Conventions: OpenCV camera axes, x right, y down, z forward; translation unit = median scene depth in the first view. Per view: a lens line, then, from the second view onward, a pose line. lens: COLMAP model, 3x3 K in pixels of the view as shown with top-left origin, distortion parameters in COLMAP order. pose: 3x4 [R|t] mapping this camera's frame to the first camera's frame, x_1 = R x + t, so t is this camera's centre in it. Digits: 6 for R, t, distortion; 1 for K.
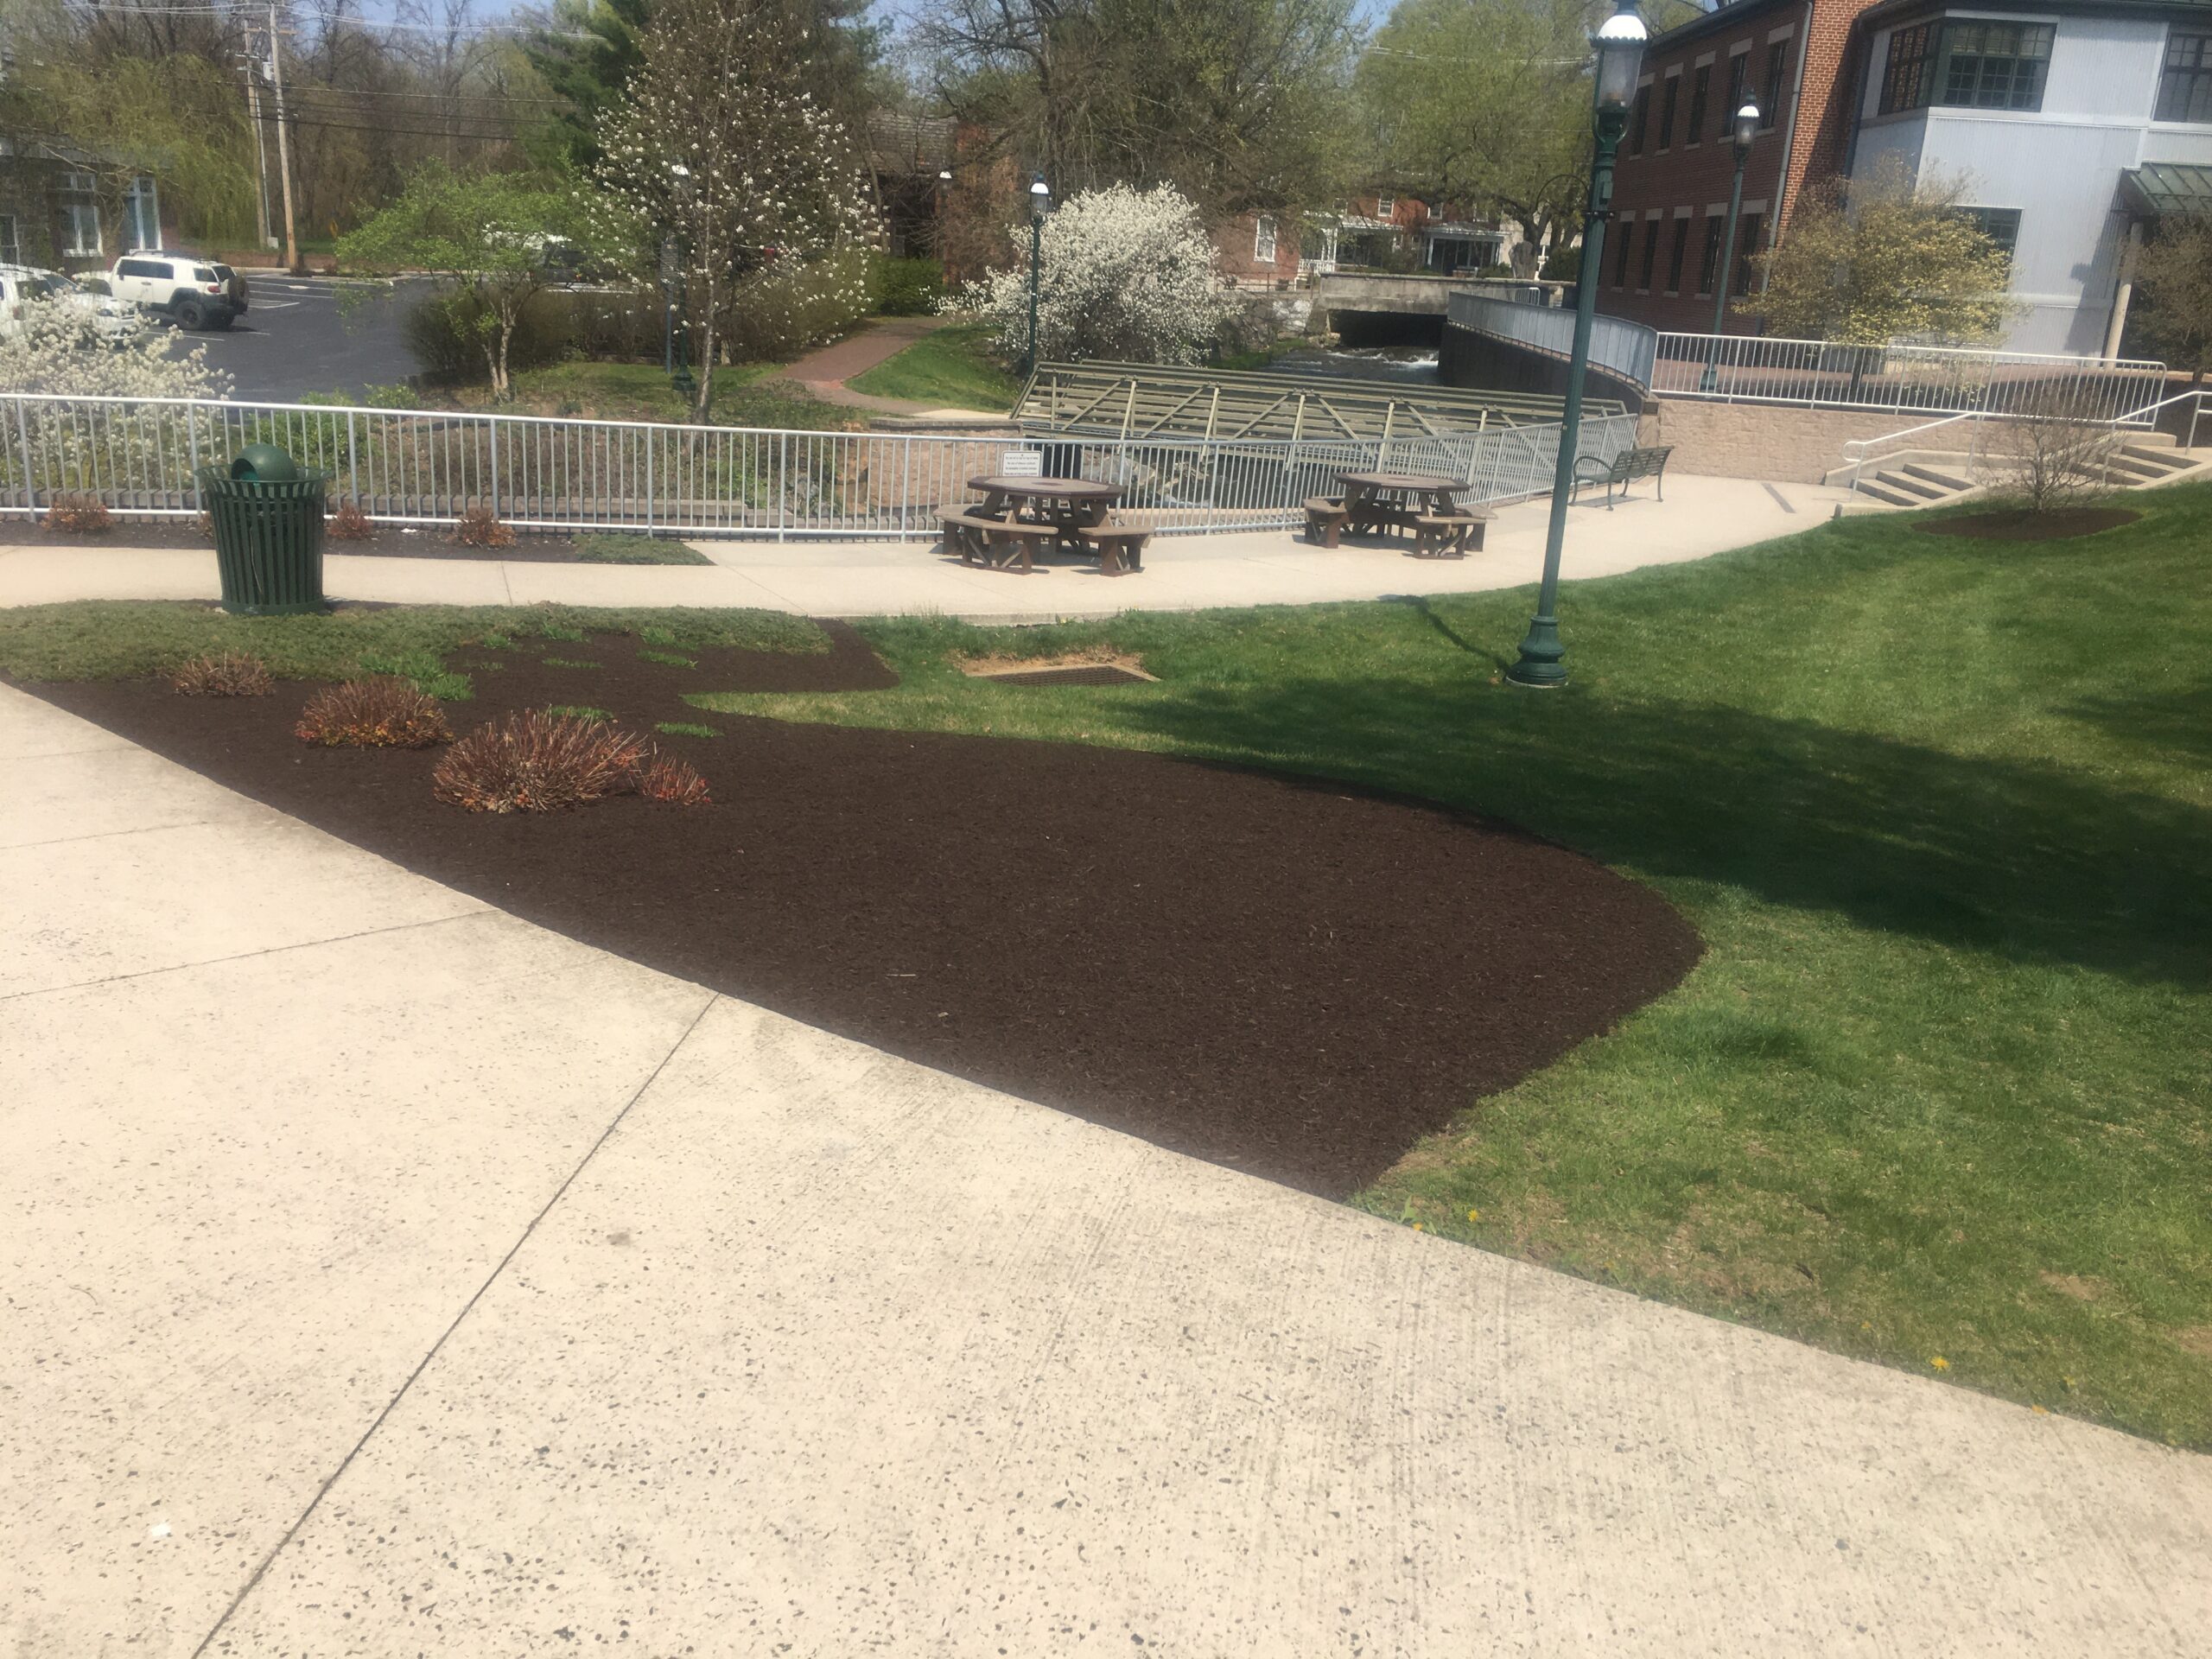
lens RADIAL K [[1860.4, 0, 1100.9], [0, 1860.4, 818.8], [0, 0, 1]] dist [0.076505, -0.088909]
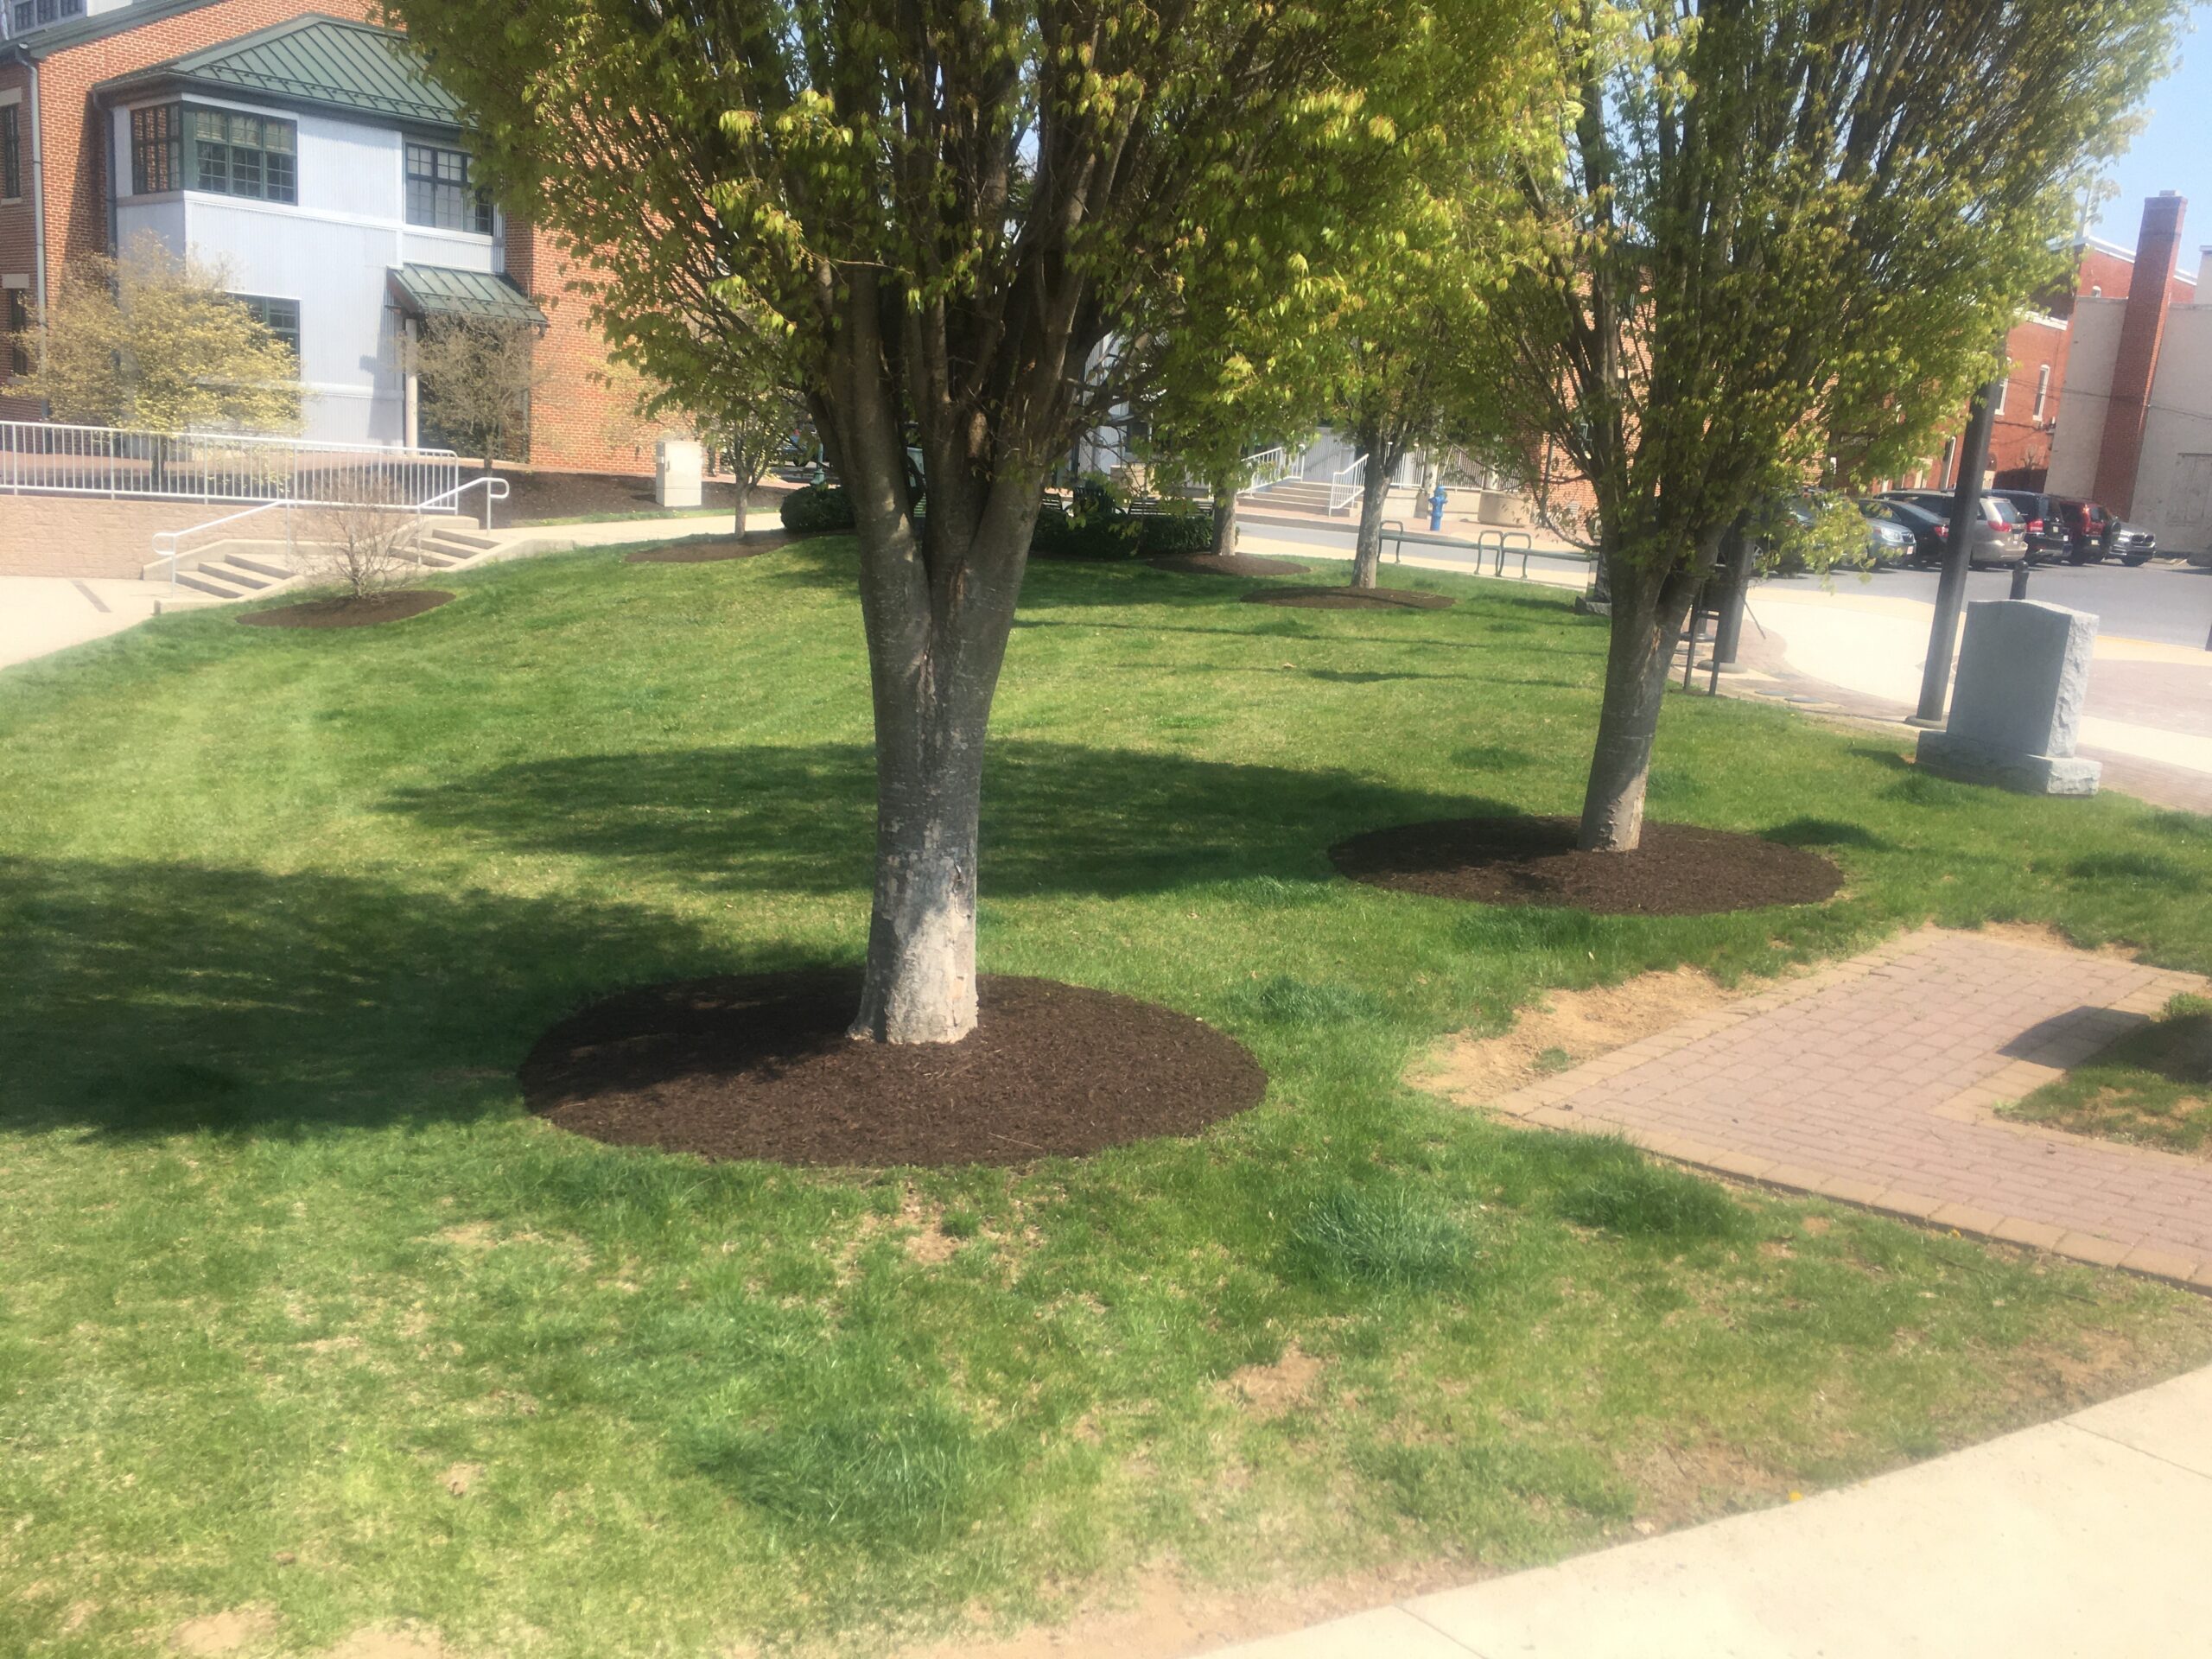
lens RADIAL K [[1860.4, 0, 1100.9], [0, 1860.4, 818.8], [0, 0, 1]] dist [0.076505, -0.088909]
pose [[0.690264, -0.148460, 0.708164, 0.033420], [0.178415, 0.983426, 0.032260, -0.006375], [-0.701216, 0.104079, 0.705311, 0.018234]]
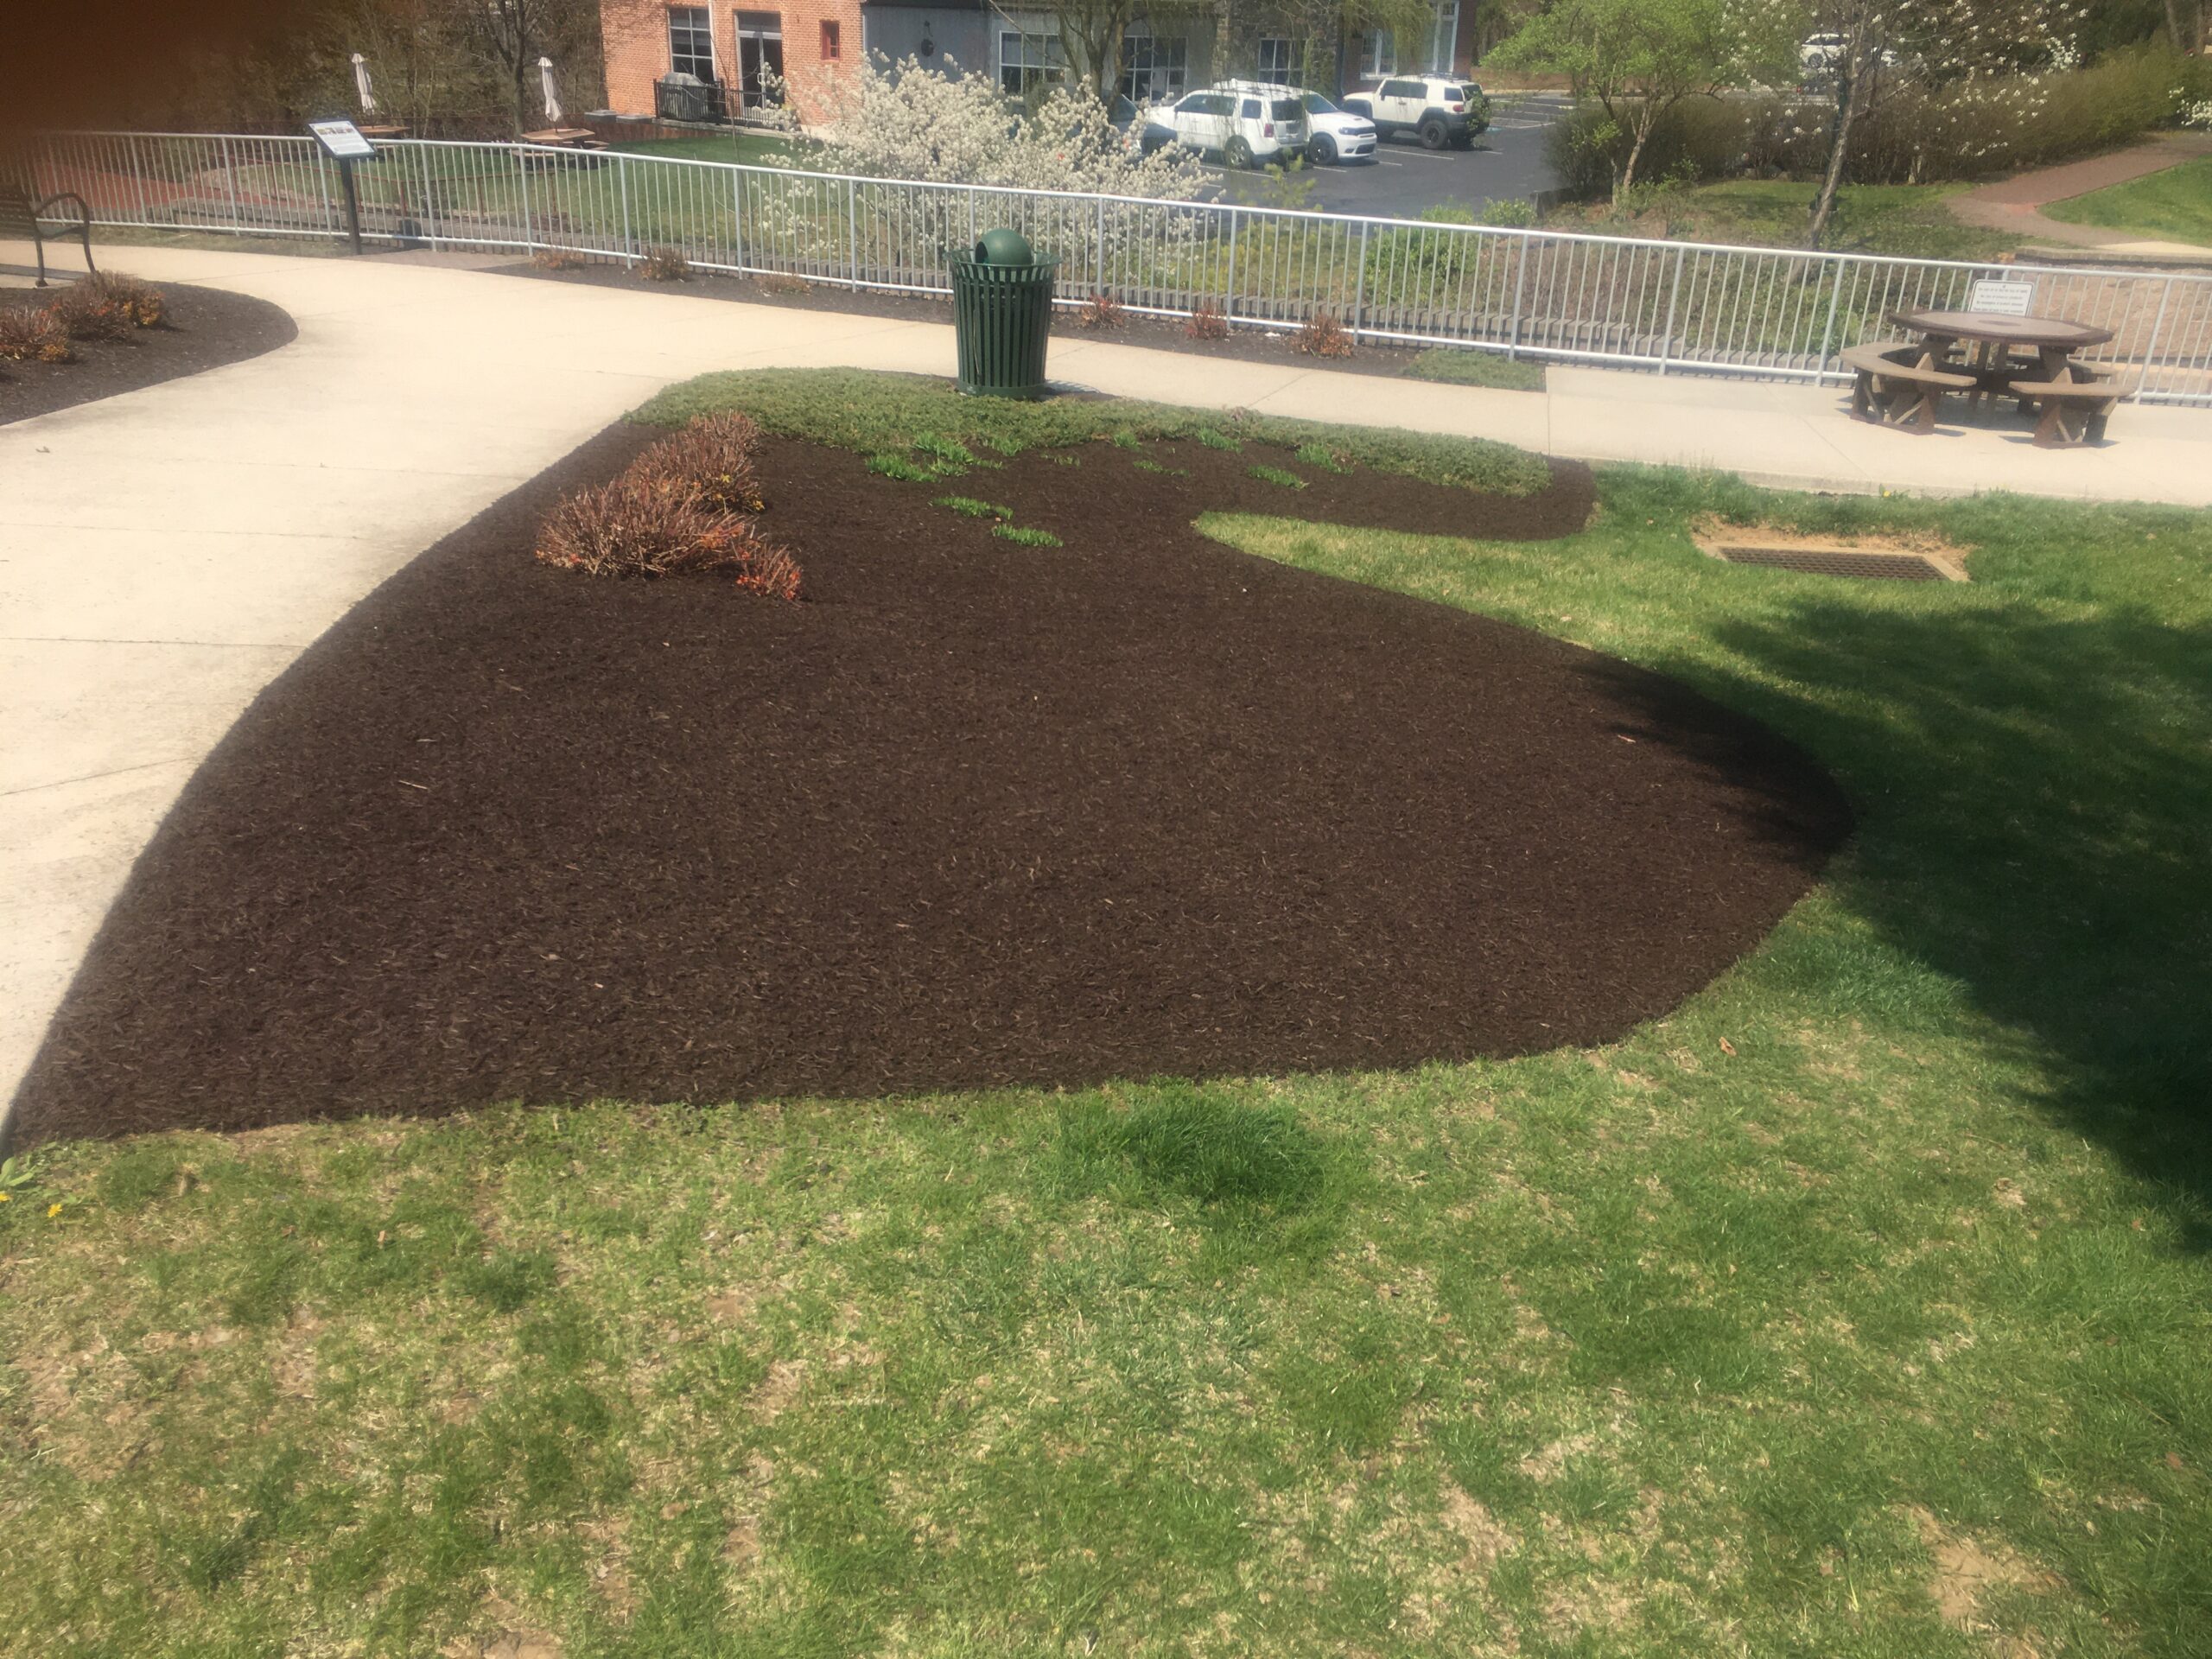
lens RADIAL K [[1860.4, 0, 1100.9], [0, 1860.4, 818.8], [0, 0, 1]] dist [0.076505, -0.088909]
pose [[0.779282, 0.218805, -0.587234, 0.118232], [-0.169742, 0.975735, 0.138307, -0.013556], [0.603247, -0.008102, 0.797514, 0.084659]]
